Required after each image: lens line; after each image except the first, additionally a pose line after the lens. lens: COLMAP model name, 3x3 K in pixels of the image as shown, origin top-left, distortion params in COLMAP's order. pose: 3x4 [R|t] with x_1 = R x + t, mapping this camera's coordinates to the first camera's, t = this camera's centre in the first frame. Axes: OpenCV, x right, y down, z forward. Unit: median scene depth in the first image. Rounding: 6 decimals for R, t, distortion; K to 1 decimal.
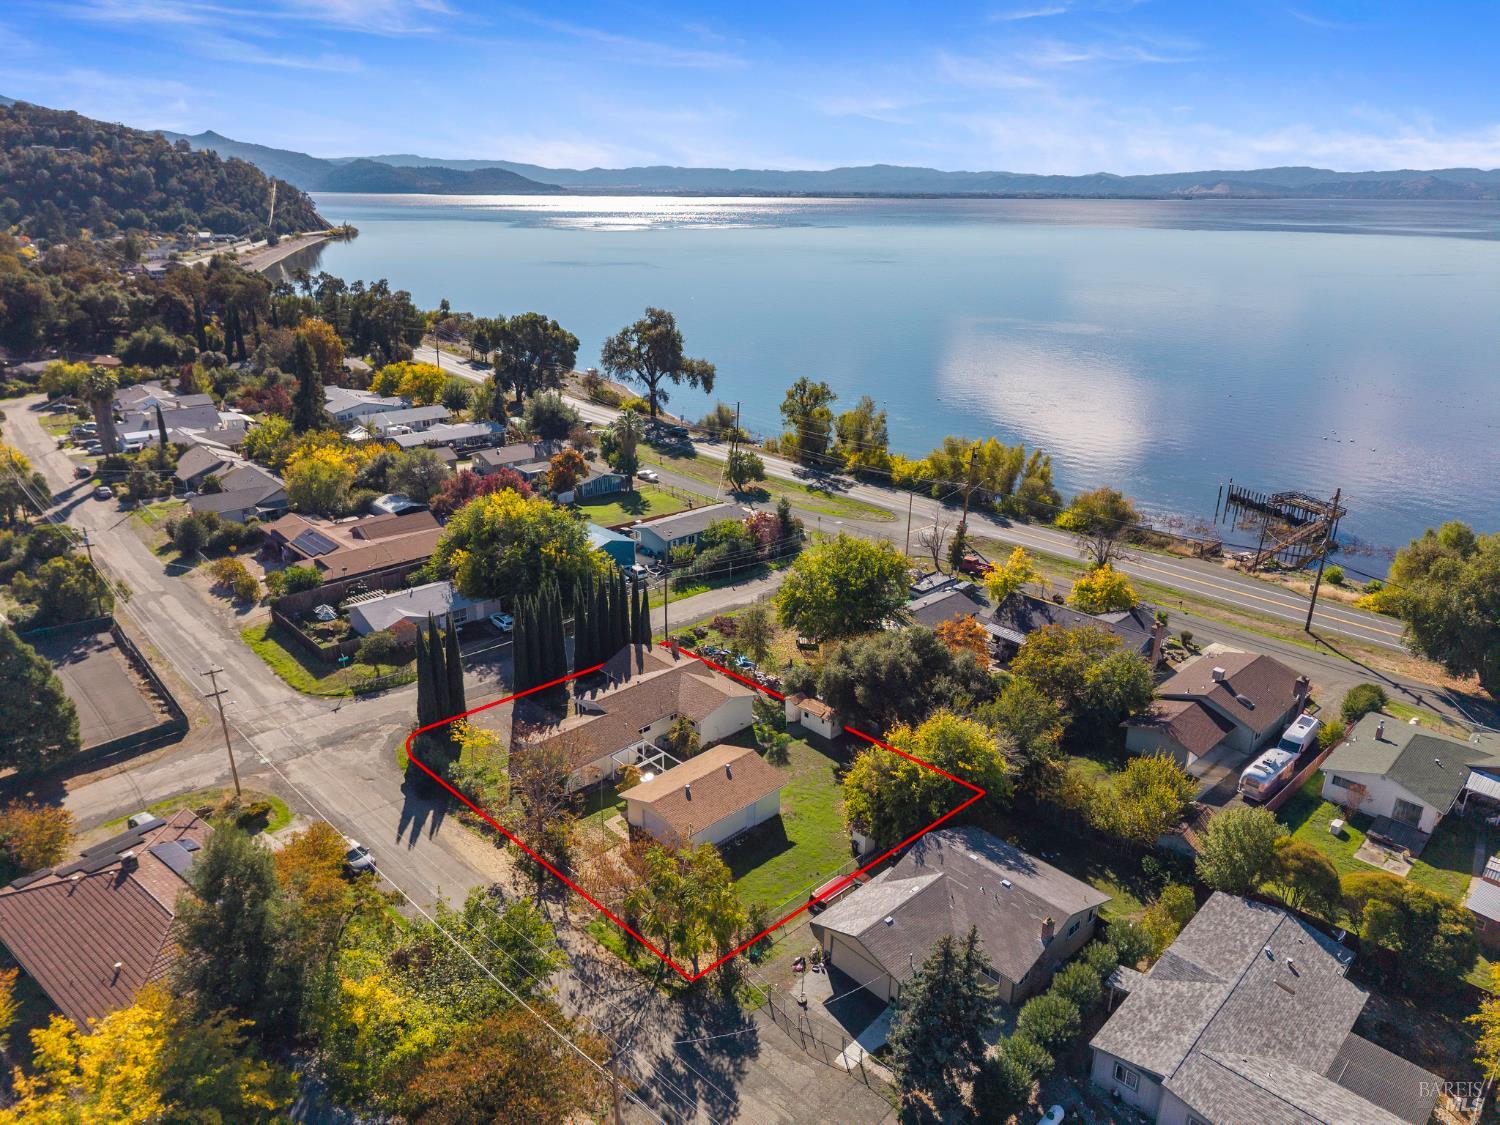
lens RADIAL K [[1000.4, 0, 748.3], [0, 1000.4, 567.8], [0, 0, 1]] dist [0.027932, -0.027384]
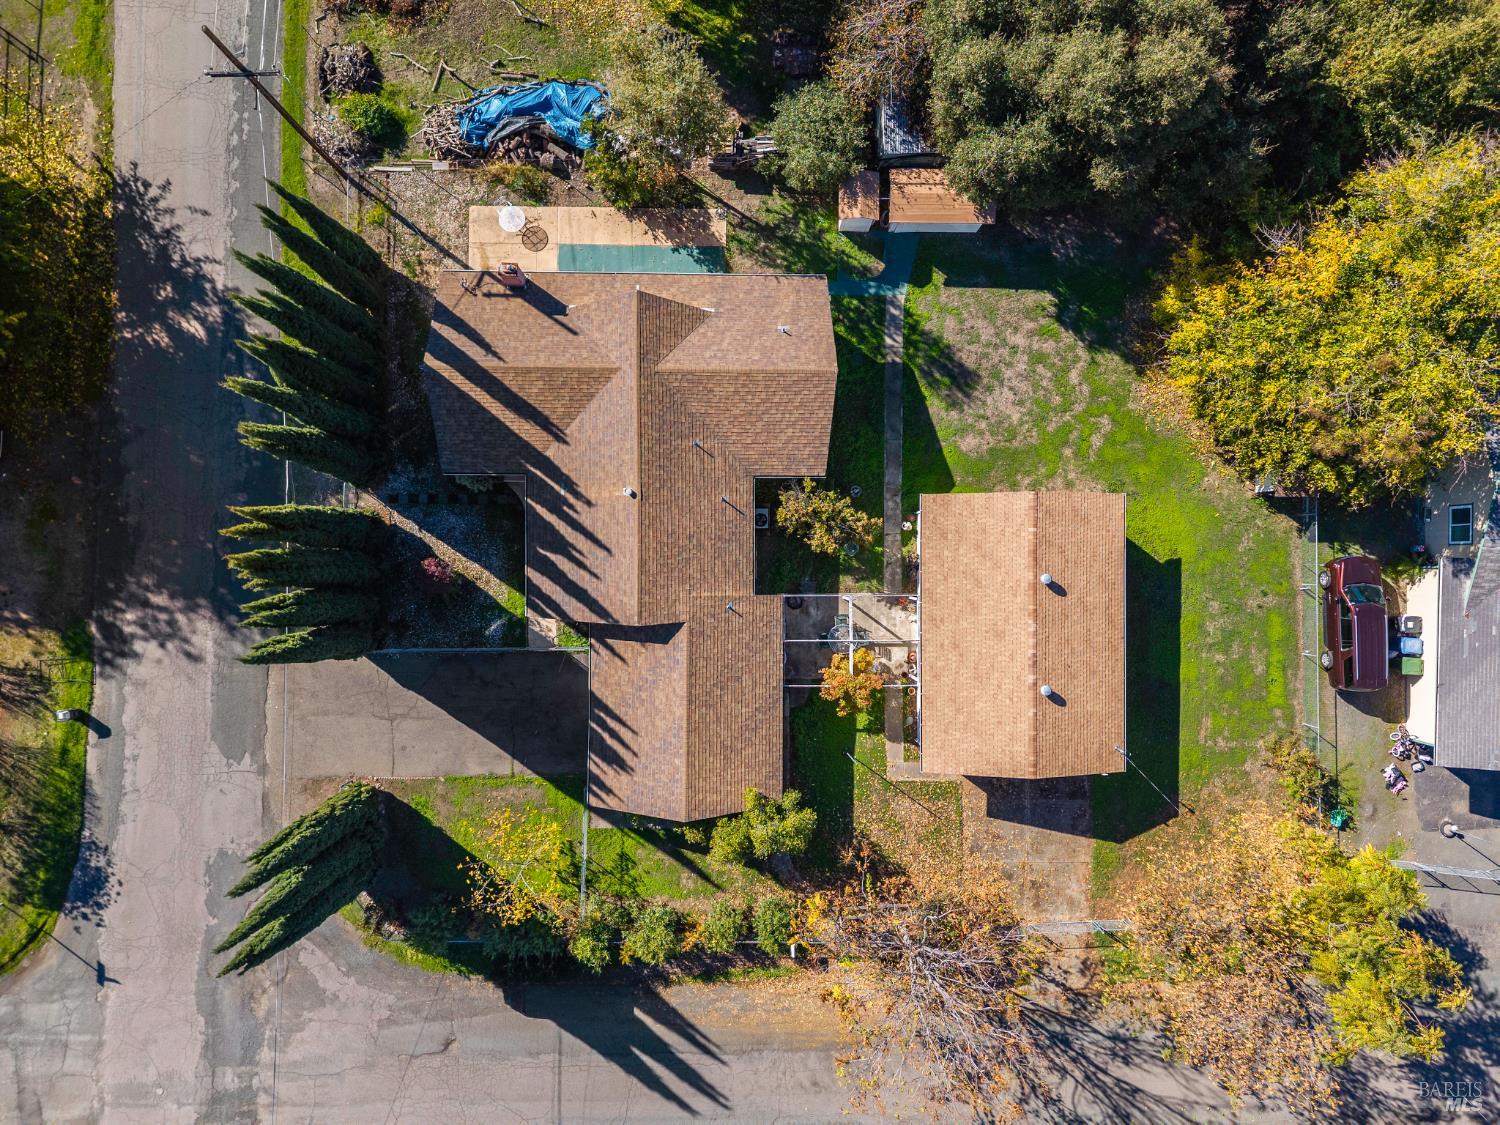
lens RADIAL K [[1000.4, 0, 748.3], [0, 1000.4, 567.8], [0, 0, 1]] dist [0.027932, -0.027384]
pose [[0.696772, -0.717010, 0.020138, -0.129868], [0.226133, 0.246220, 0.942465, -0.293825], [-0.680715, -0.652129, 0.333699, 0.979555]]
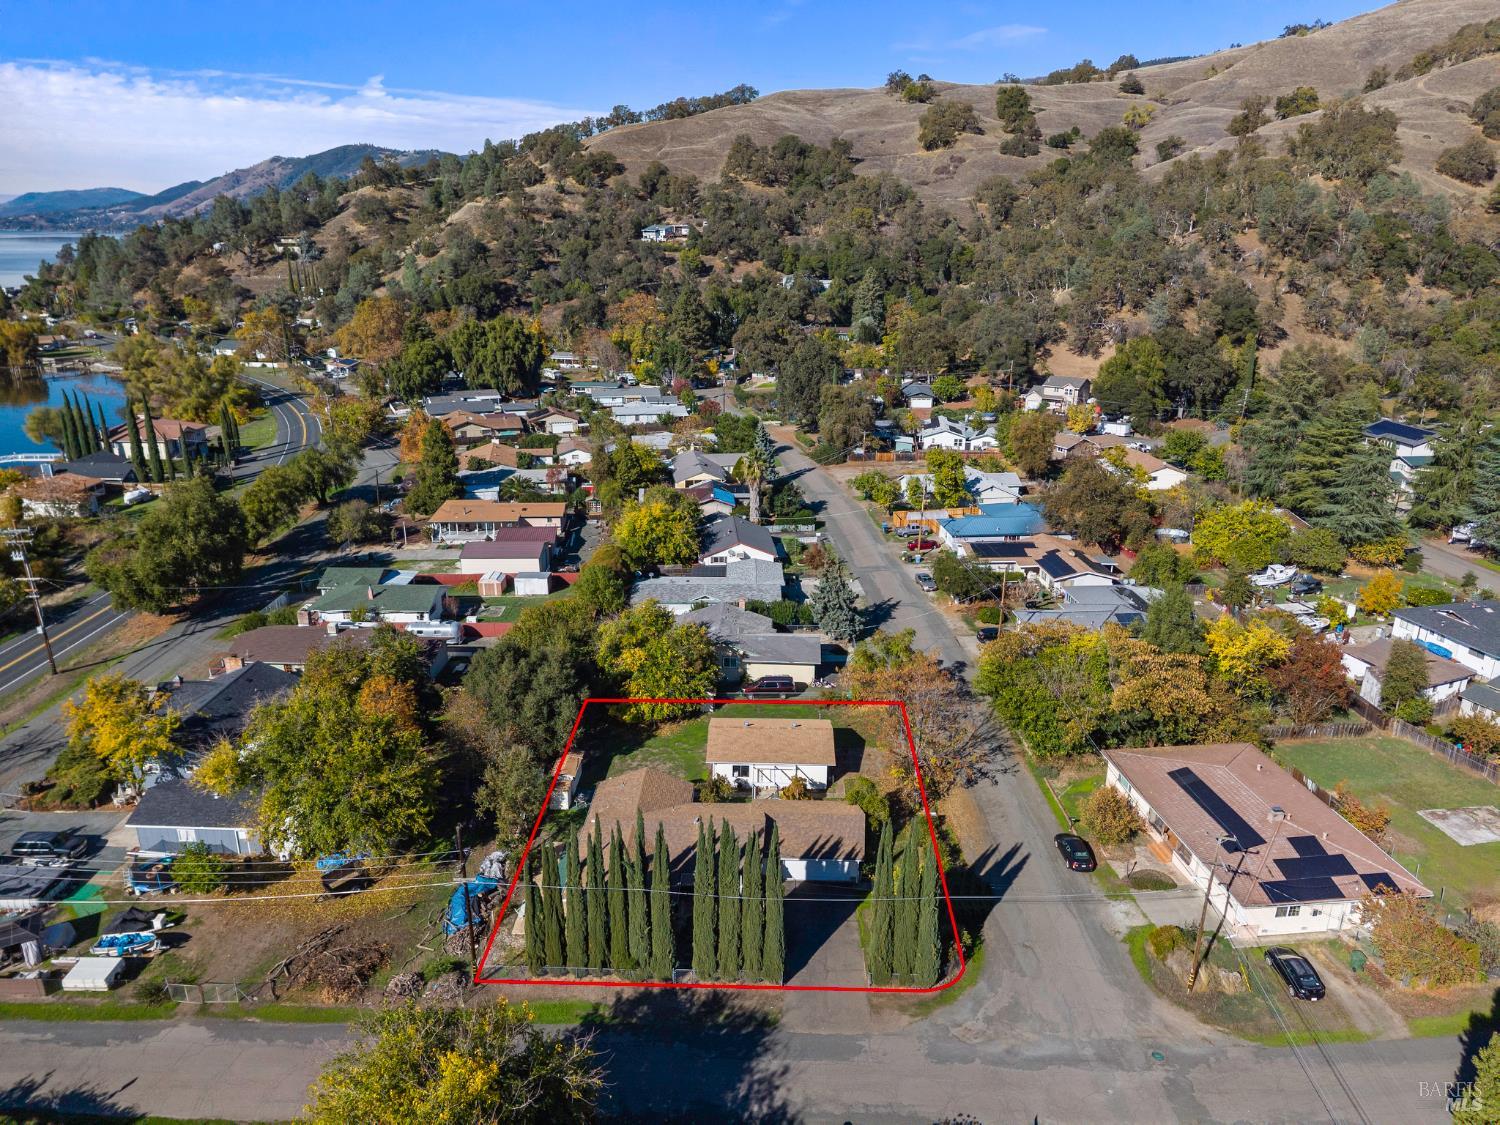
lens RADIAL K [[1000.4, 0, 748.3], [0, 1000.4, 567.8], [0, 0, 1]] dist [0.027932, -0.027384]
pose [[-0.703356, -0.219904, 0.675968, -0.750137], [0.249603, 0.813988, 0.524521, -0.534018], [-0.665574, 0.537649, -0.517634, 1.524293]]
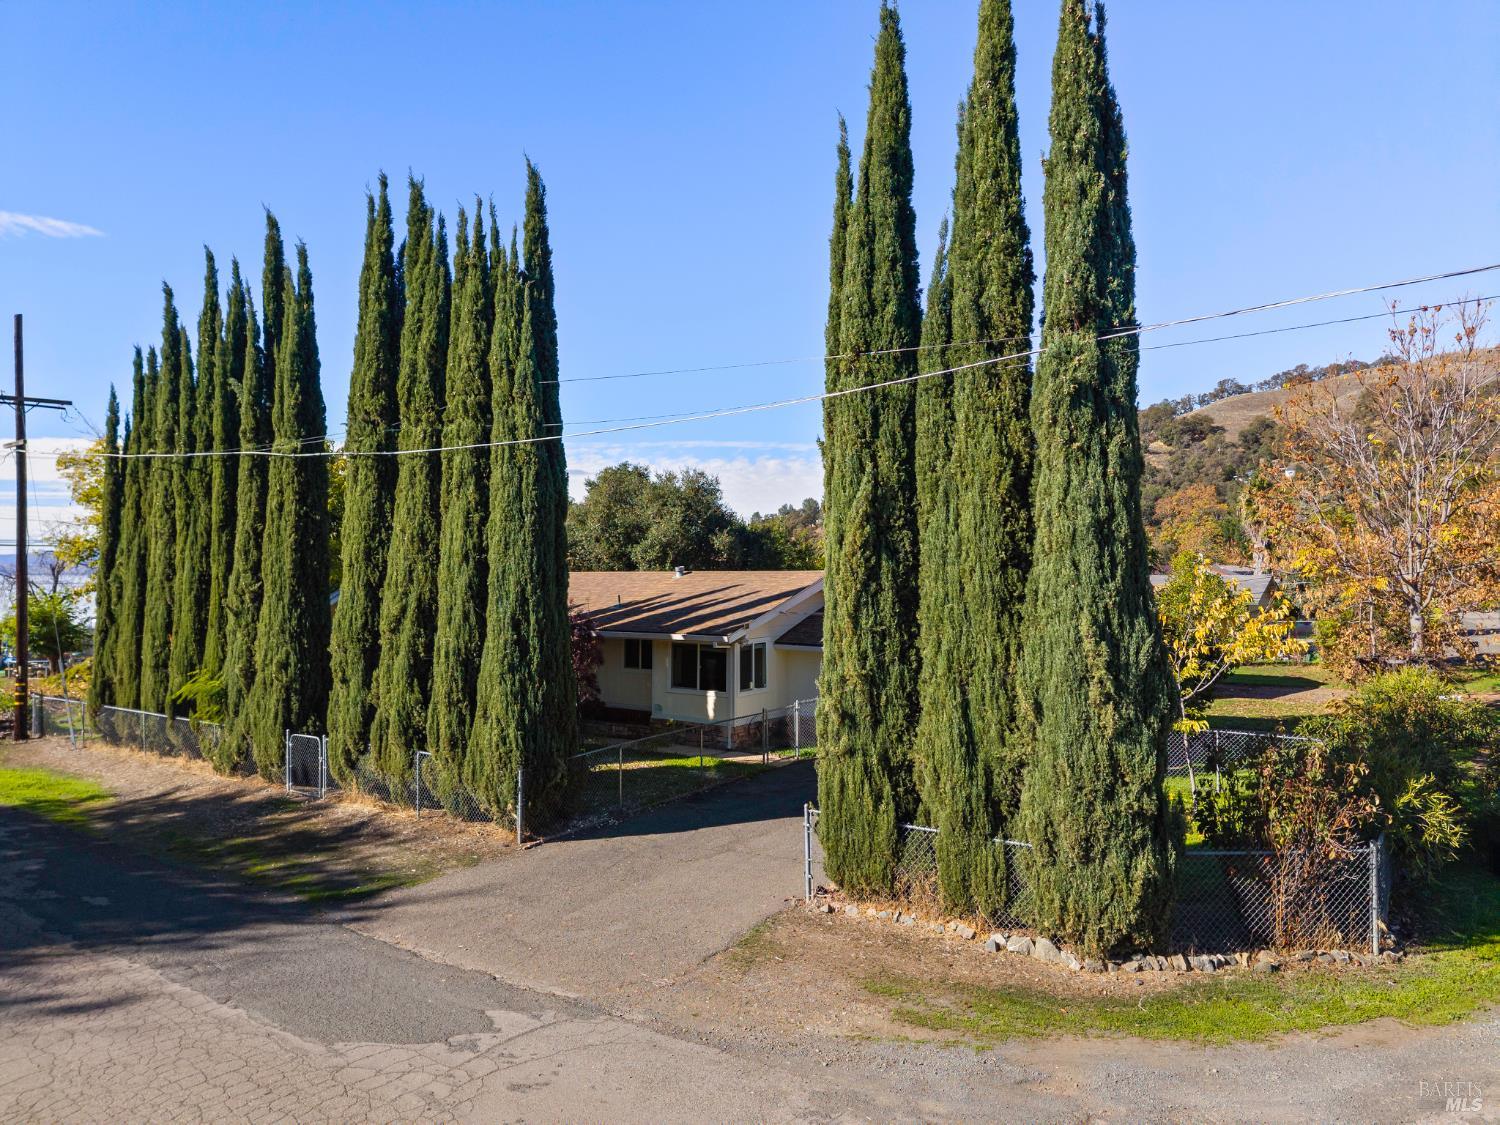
lens RADIAL K [[1000.4, 0, 748.3], [0, 1000.4, 567.8], [0, 0, 1]] dist [0.027932, -0.027384]
pose [[-0.188815, 0.018129, 0.981845, -0.508107], [0.346293, 0.936830, 0.049296, 0.123672], [-0.918929, 0.349314, -0.183166, 1.246031]]
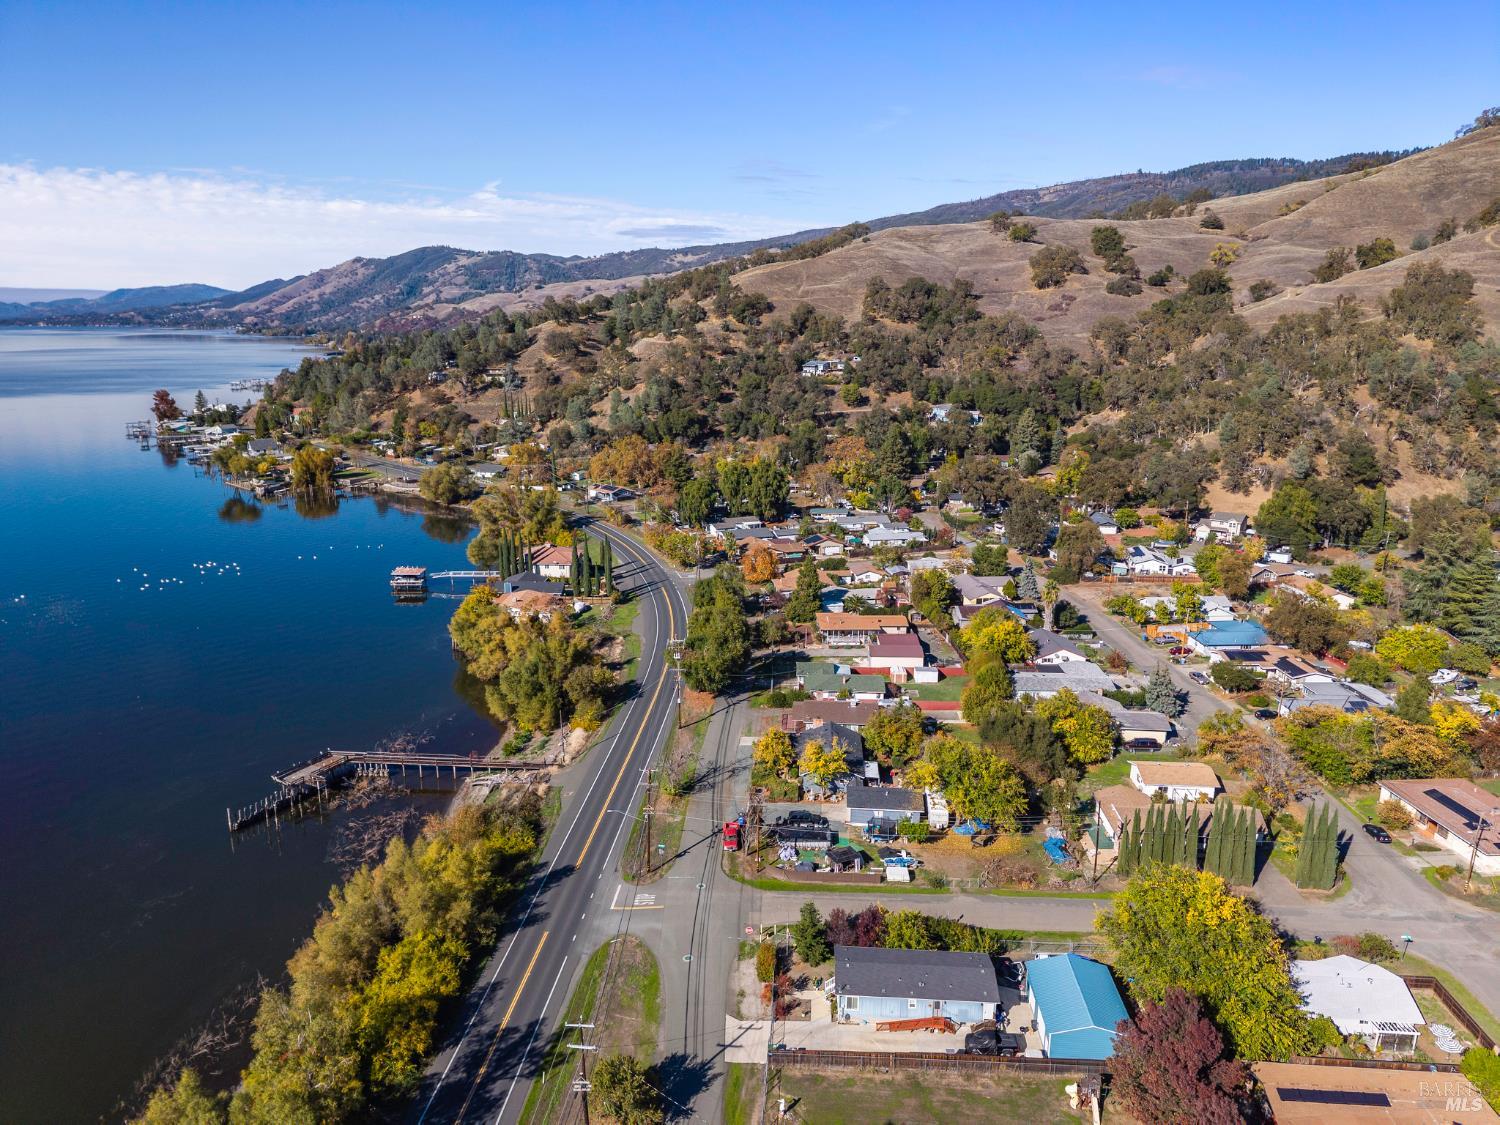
lens RADIAL K [[1000.4, 0, 748.3], [0, 1000.4, 567.8], [0, 0, 1]] dist [0.027932, -0.027384]
pose [[-0.670183, -0.168855, 0.722732, -0.831904], [0.263462, 0.856235, 0.444352, -1.181408], [-0.693860, 0.488210, -0.529347, 2.413145]]
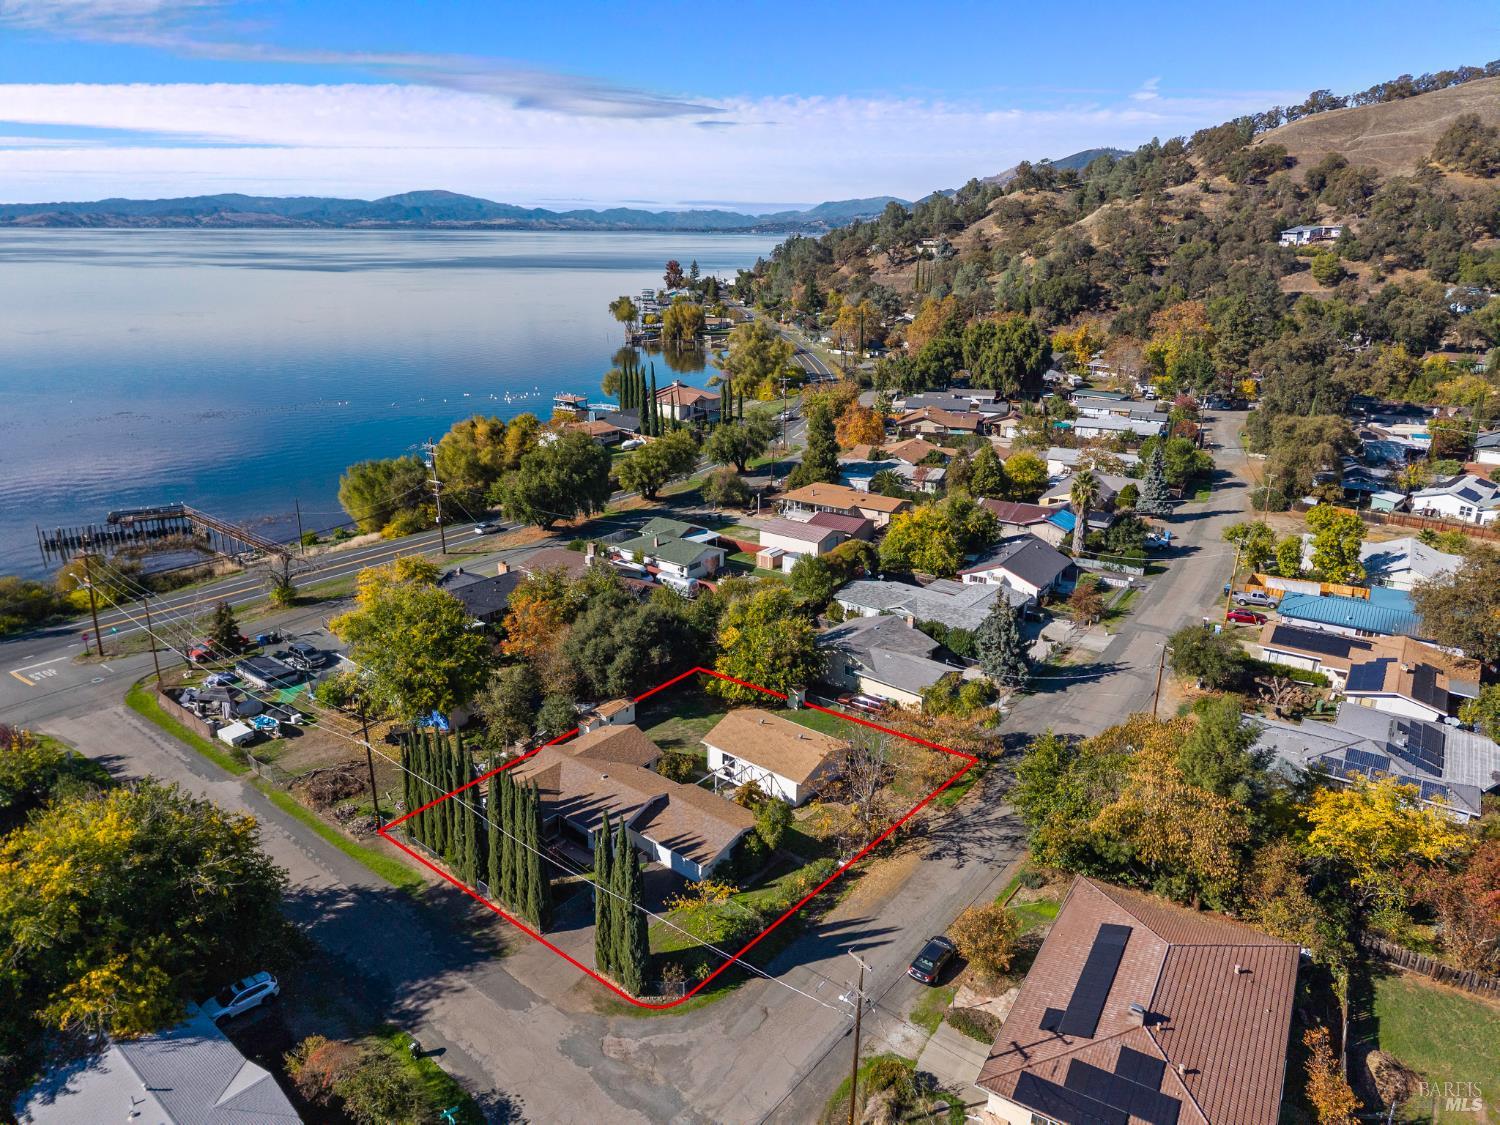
lens RADIAL K [[1000.4, 0, 748.3], [0, 1000.4, 567.8], [0, 0, 1]] dist [0.027932, -0.027384]
pose [[-0.114480, -0.308362, 0.944355, -1.036176], [0.341055, 0.880629, 0.328898, -0.330587], [-0.933047, 0.359729, 0.004354, 0.986173]]
